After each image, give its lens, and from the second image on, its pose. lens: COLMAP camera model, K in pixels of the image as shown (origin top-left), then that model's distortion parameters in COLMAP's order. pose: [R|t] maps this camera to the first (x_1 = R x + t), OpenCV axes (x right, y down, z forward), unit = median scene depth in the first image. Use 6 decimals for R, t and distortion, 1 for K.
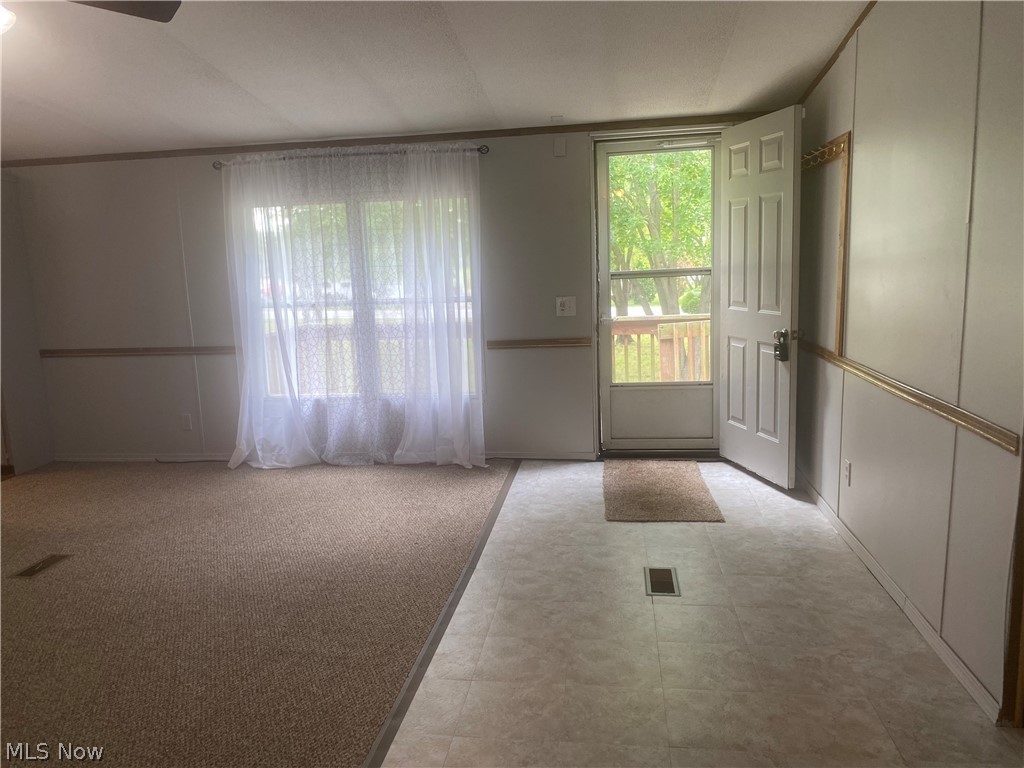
lens RADIAL K [[777.7, 0, 509.4], [0, 777.7, 396.8], [0, 0, 1]] dist [0.008631, -0.018591]
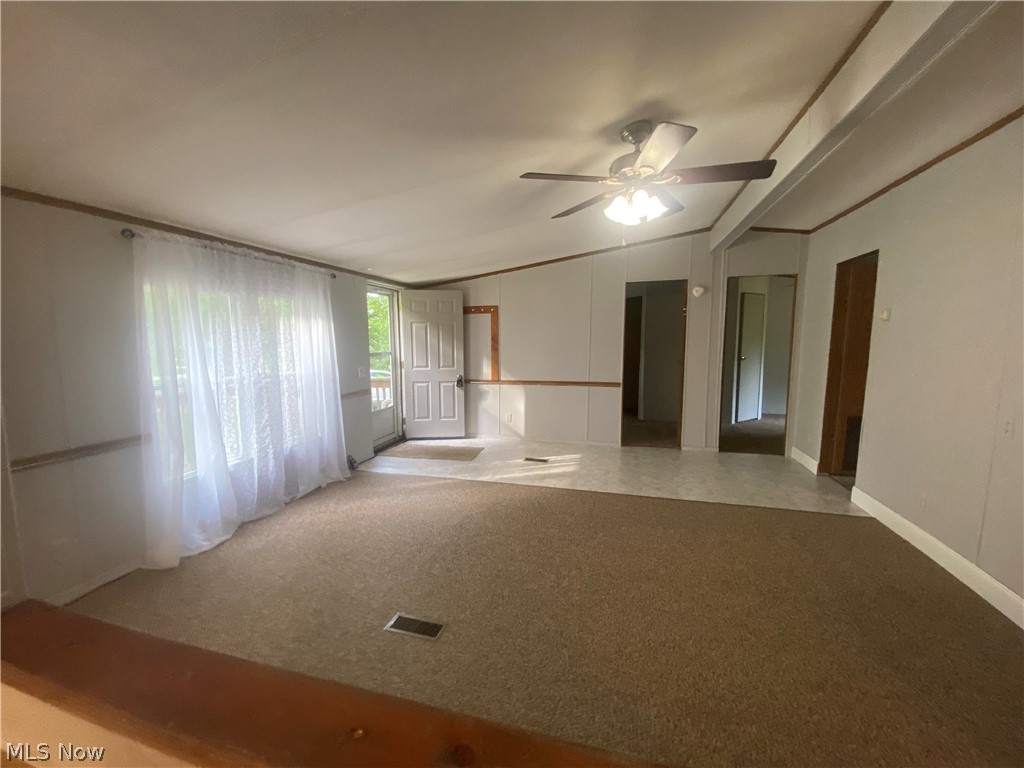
lens RADIAL K [[408.9, 0, 509.0], [0, 408.9, 383.6], [0, 0, 1]] dist [-0.000794, -0.000107]
pose [[0.134428, -0.069110, 0.988510, -0.797498], [0.181195, 0.982460, 0.044047, -0.071878], [-0.974216, 0.173192, 0.144593, 0.545919]]
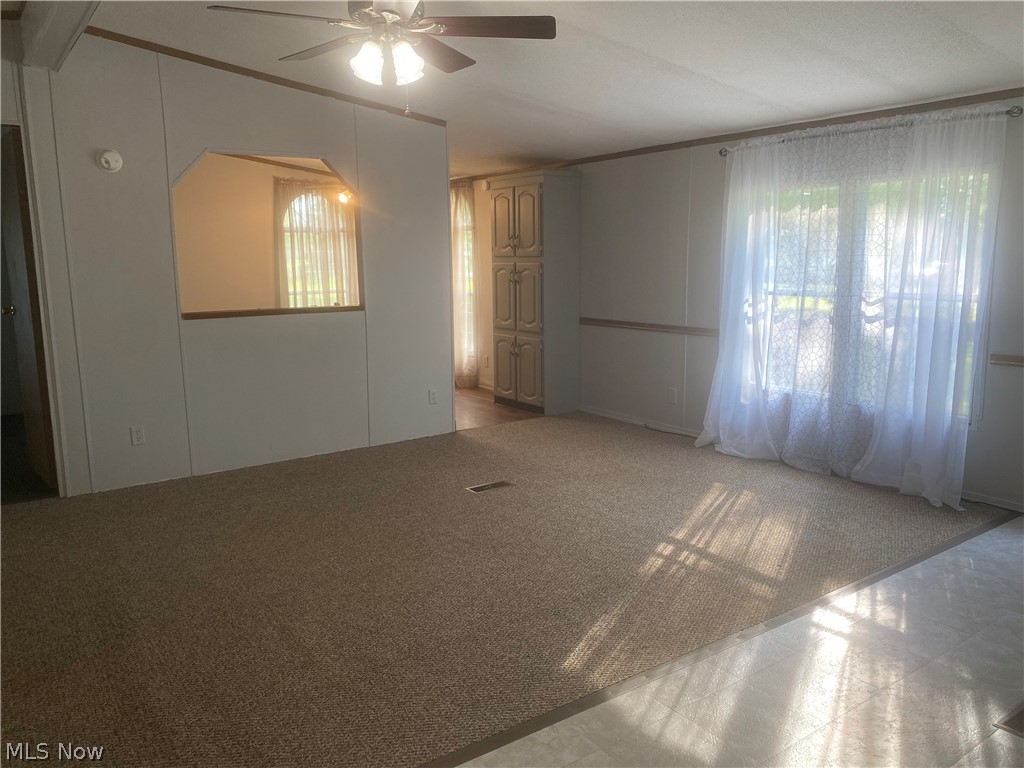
lens RADIAL K [[777.7, 0, 505.1], [0, 777.7, 373.7], [0, 0, 1]] dist [0.008631, -0.018591]
pose [[0.685875, 0.140233, -0.714080, 0.202770], [-0.146849, 0.987742, 0.052927, -0.022044], [0.712749, 0.068561, 0.698060, 0.101060]]
